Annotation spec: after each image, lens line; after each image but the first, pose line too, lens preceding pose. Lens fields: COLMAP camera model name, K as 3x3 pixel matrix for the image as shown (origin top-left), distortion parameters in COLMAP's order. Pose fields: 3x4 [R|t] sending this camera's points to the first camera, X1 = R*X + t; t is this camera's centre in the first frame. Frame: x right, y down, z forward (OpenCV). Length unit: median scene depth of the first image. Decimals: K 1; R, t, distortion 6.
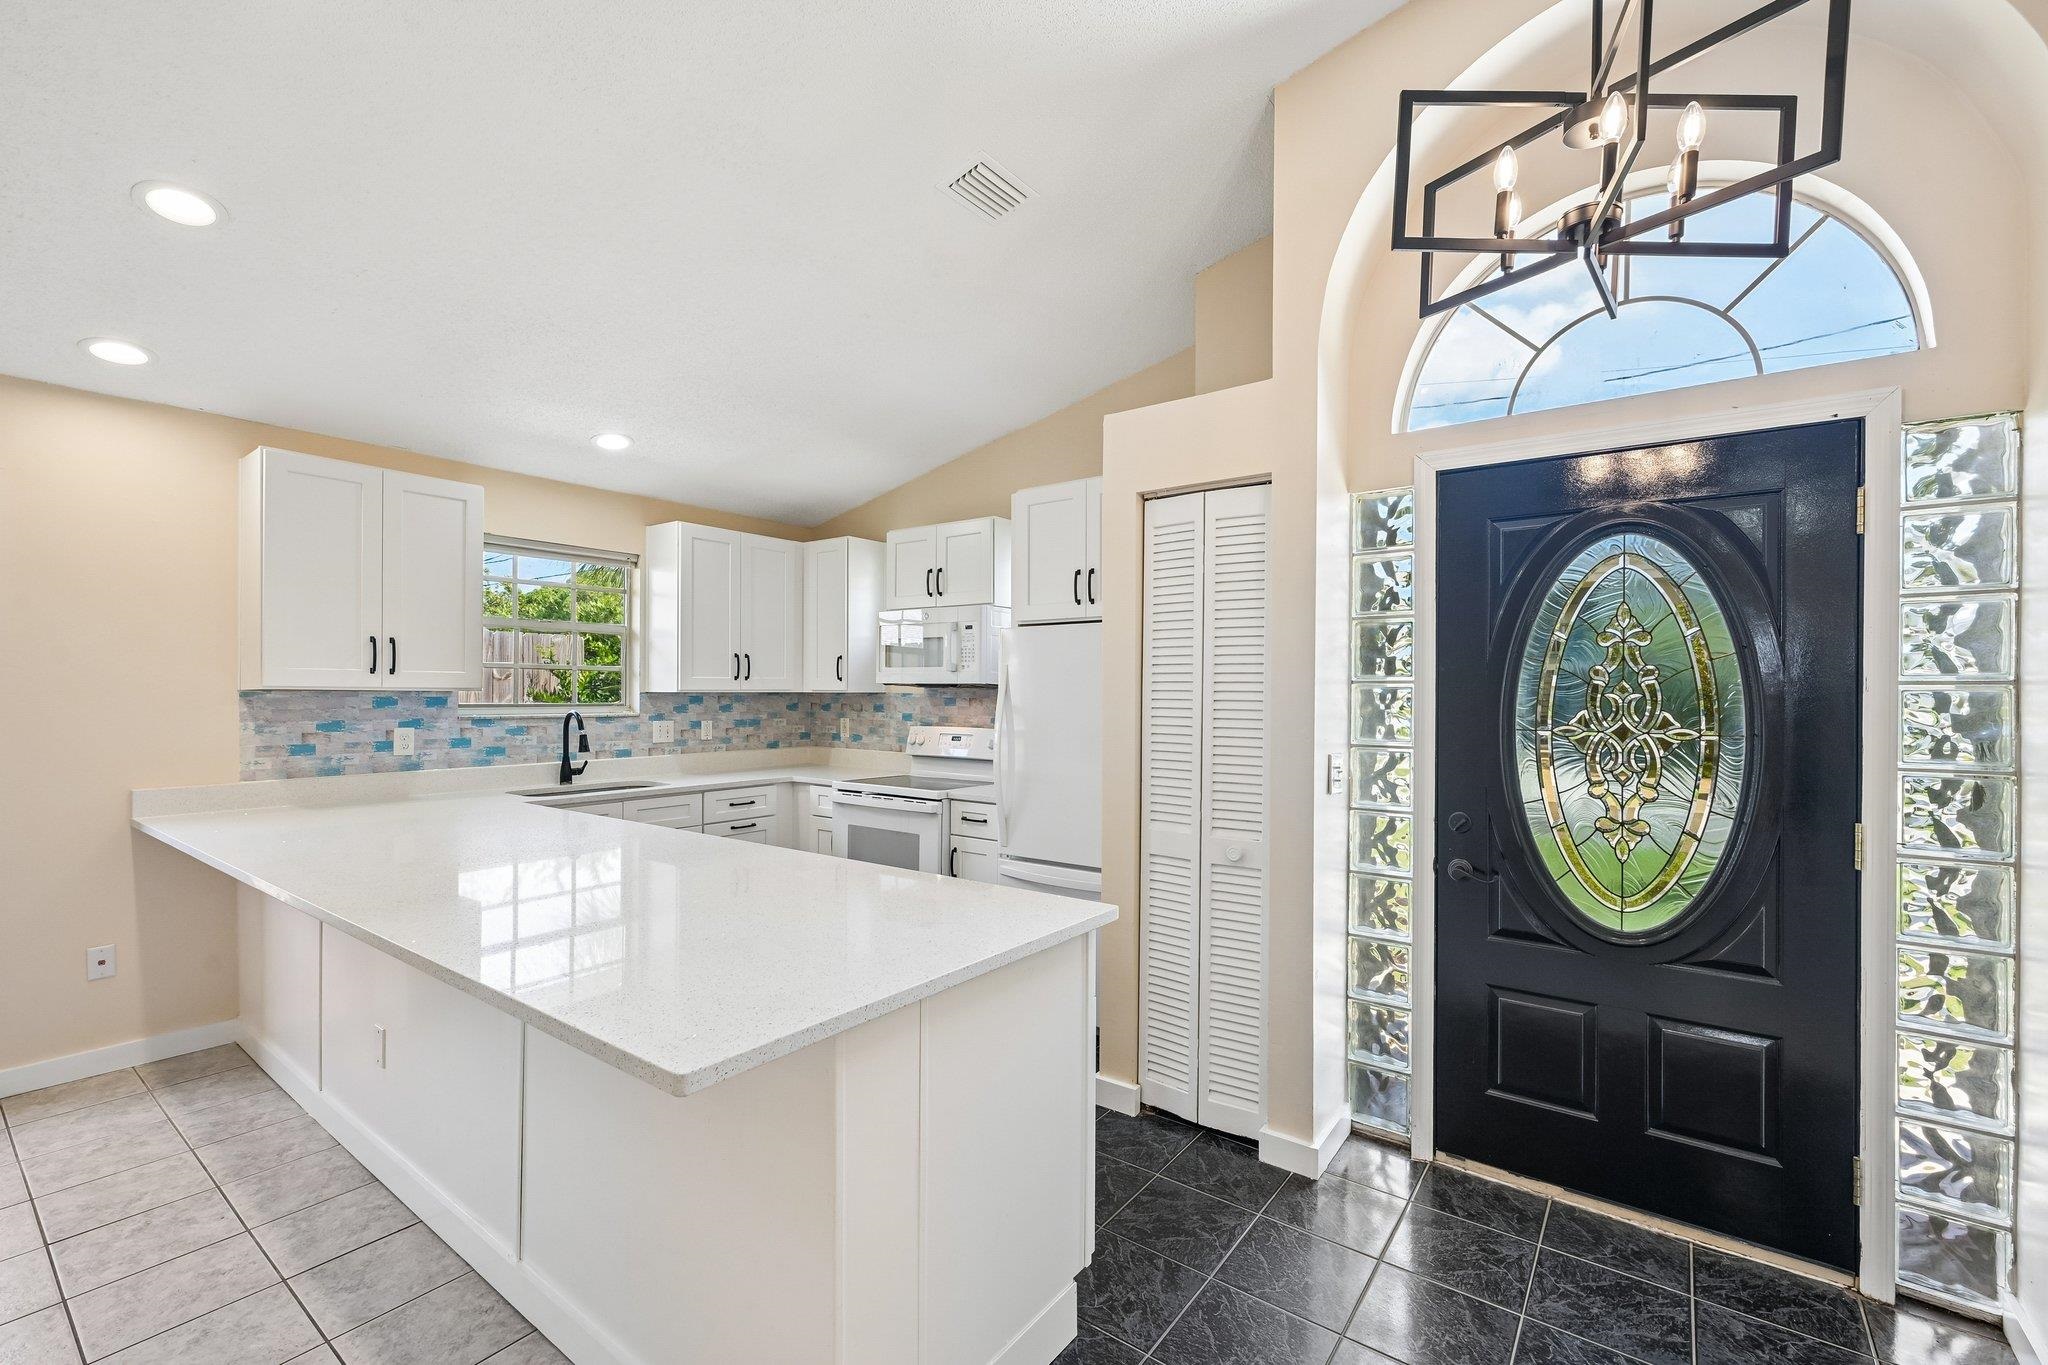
lens RADIAL K [[848.2, 0, 1041.2], [0, 848.2, 699.0], [0, 0, 1]] dist [-0.000344, -0.000729]
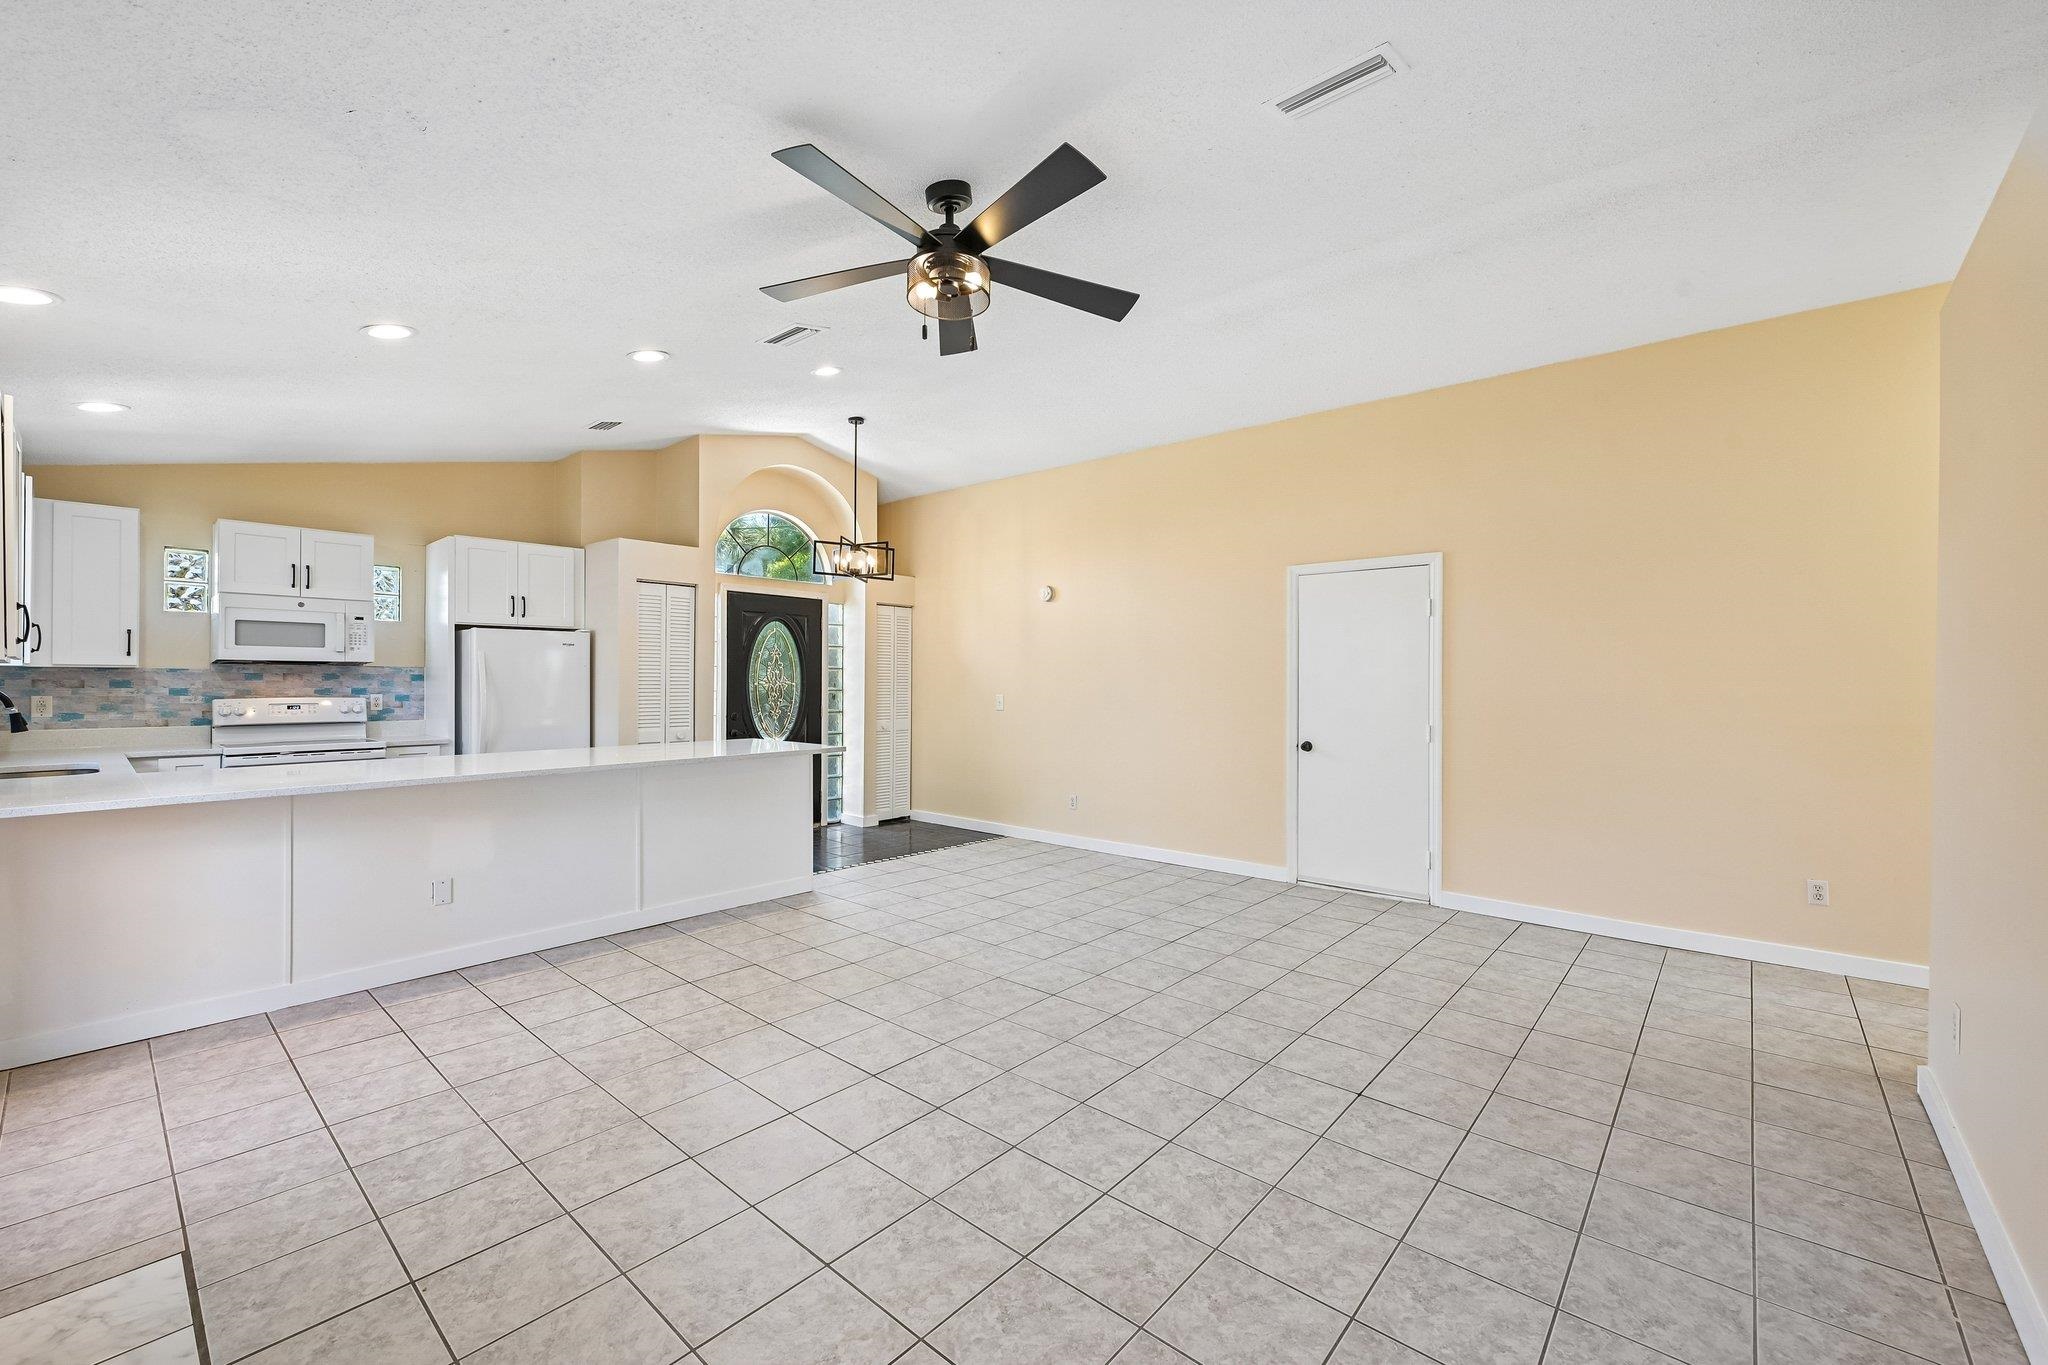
lens RADIAL K [[848.2, 0, 1030.5], [0, 848.2, 666.8], [0, 0, 1]] dist [-0.000344, -0.000729]
pose [[0.077954, 0.009609, 0.996911, -1.583515], [0.006946, 0.999924, -0.010182, 0.012227], [-0.996933, 0.007718, 0.077882, -0.147138]]
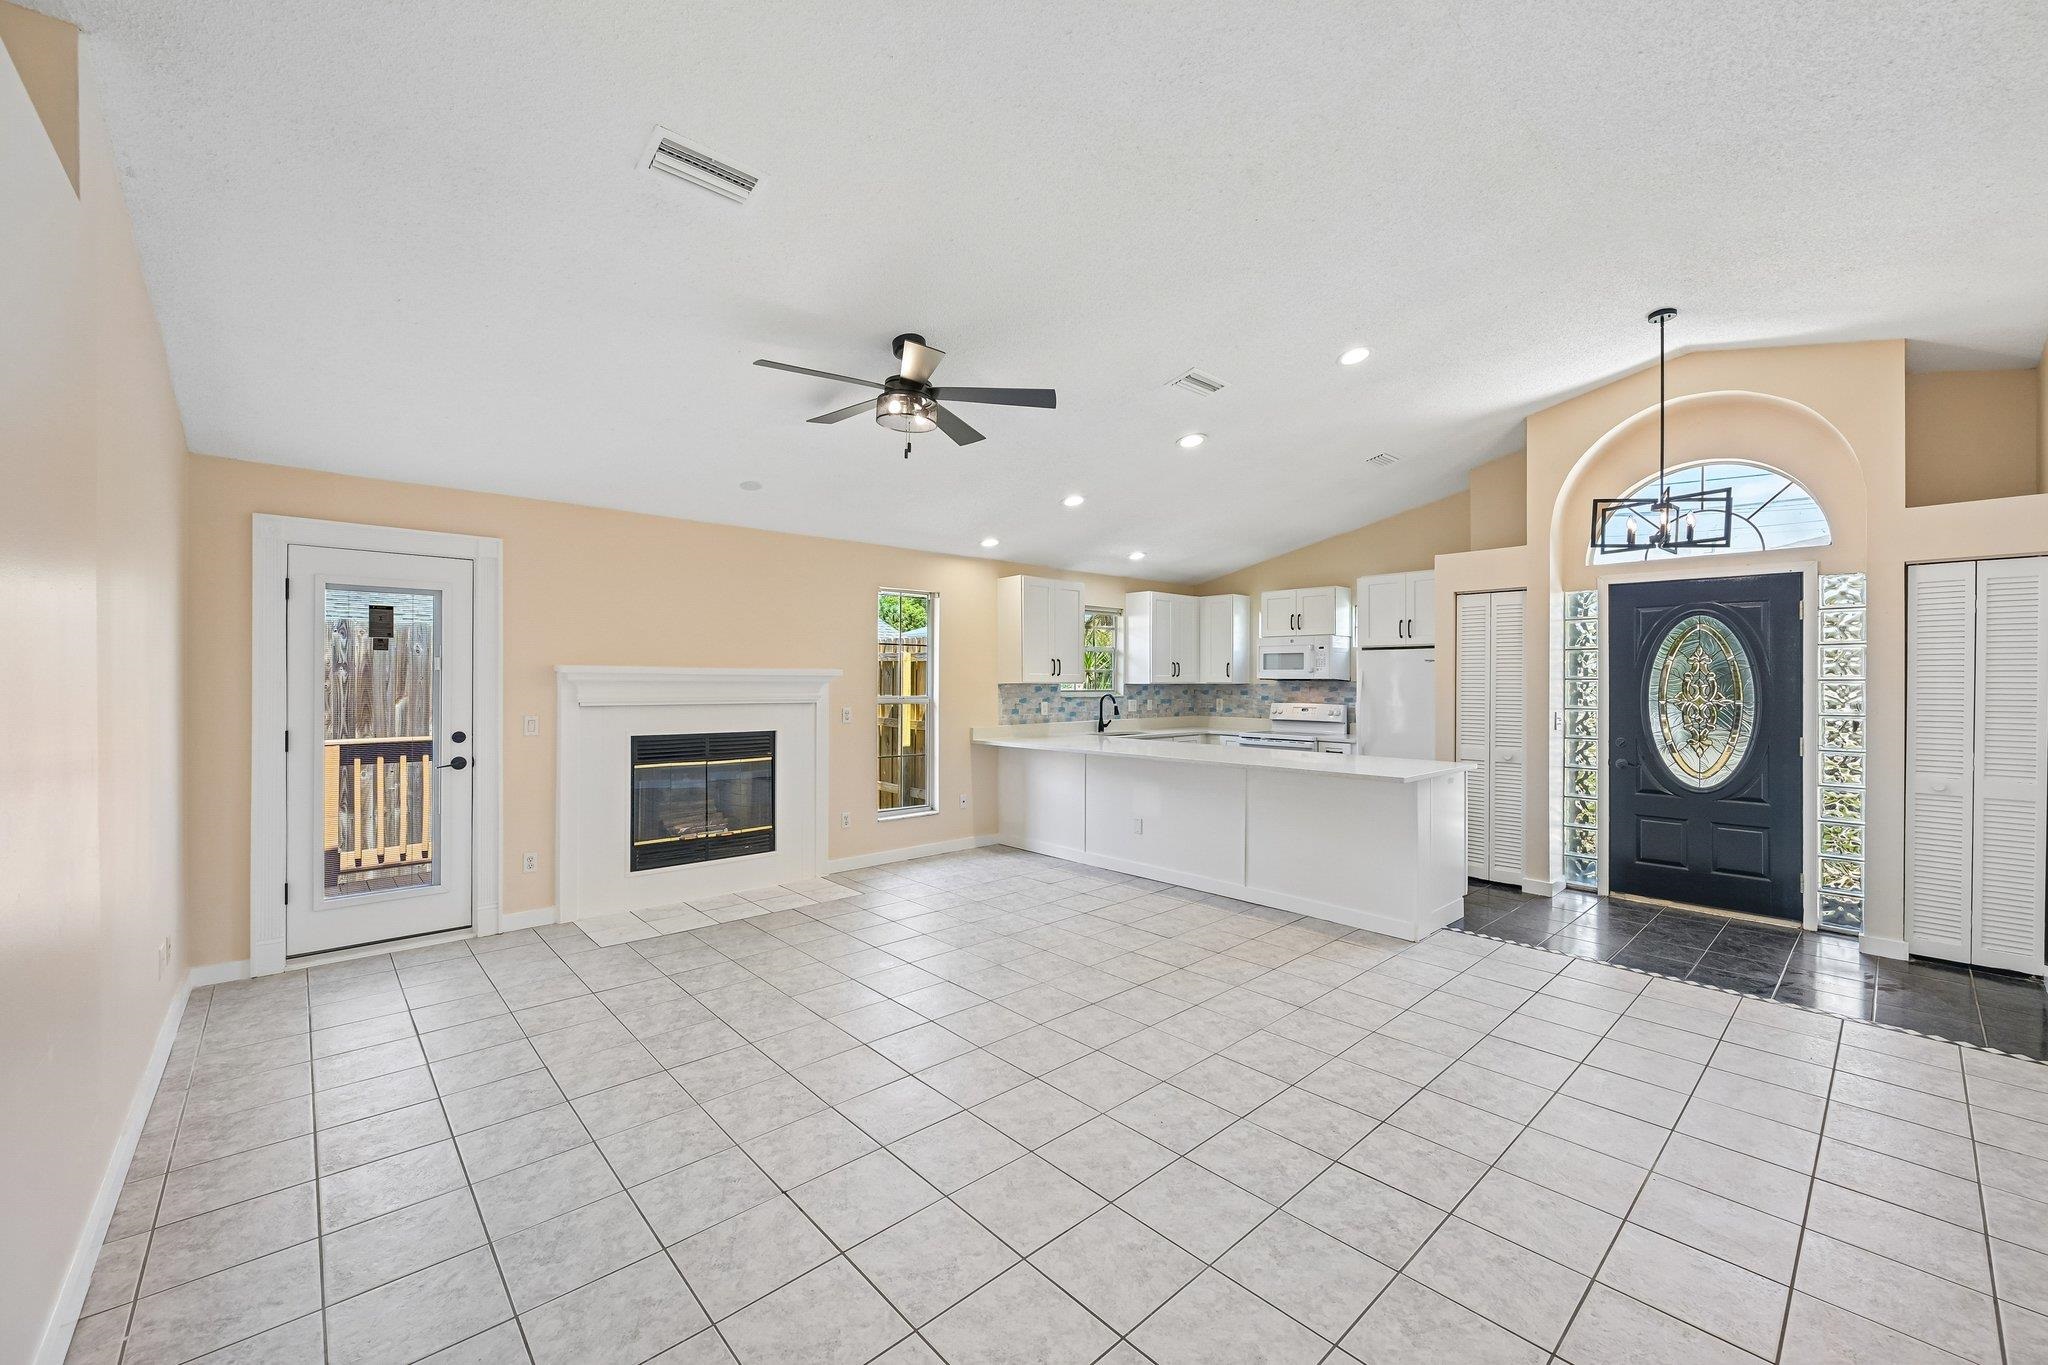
lens RADIAL K [[813.8, 0, 1025.2], [0, 813.8, 681.2], [0, 0, 1]] dist [0.003011, -0.001332]
pose [[0.978632, -0.003386, -0.205591, -0.424567], [0.001911, 0.999971, -0.007375, -0.001627], [0.205610, 0.006824, 0.978610, -1.006489]]
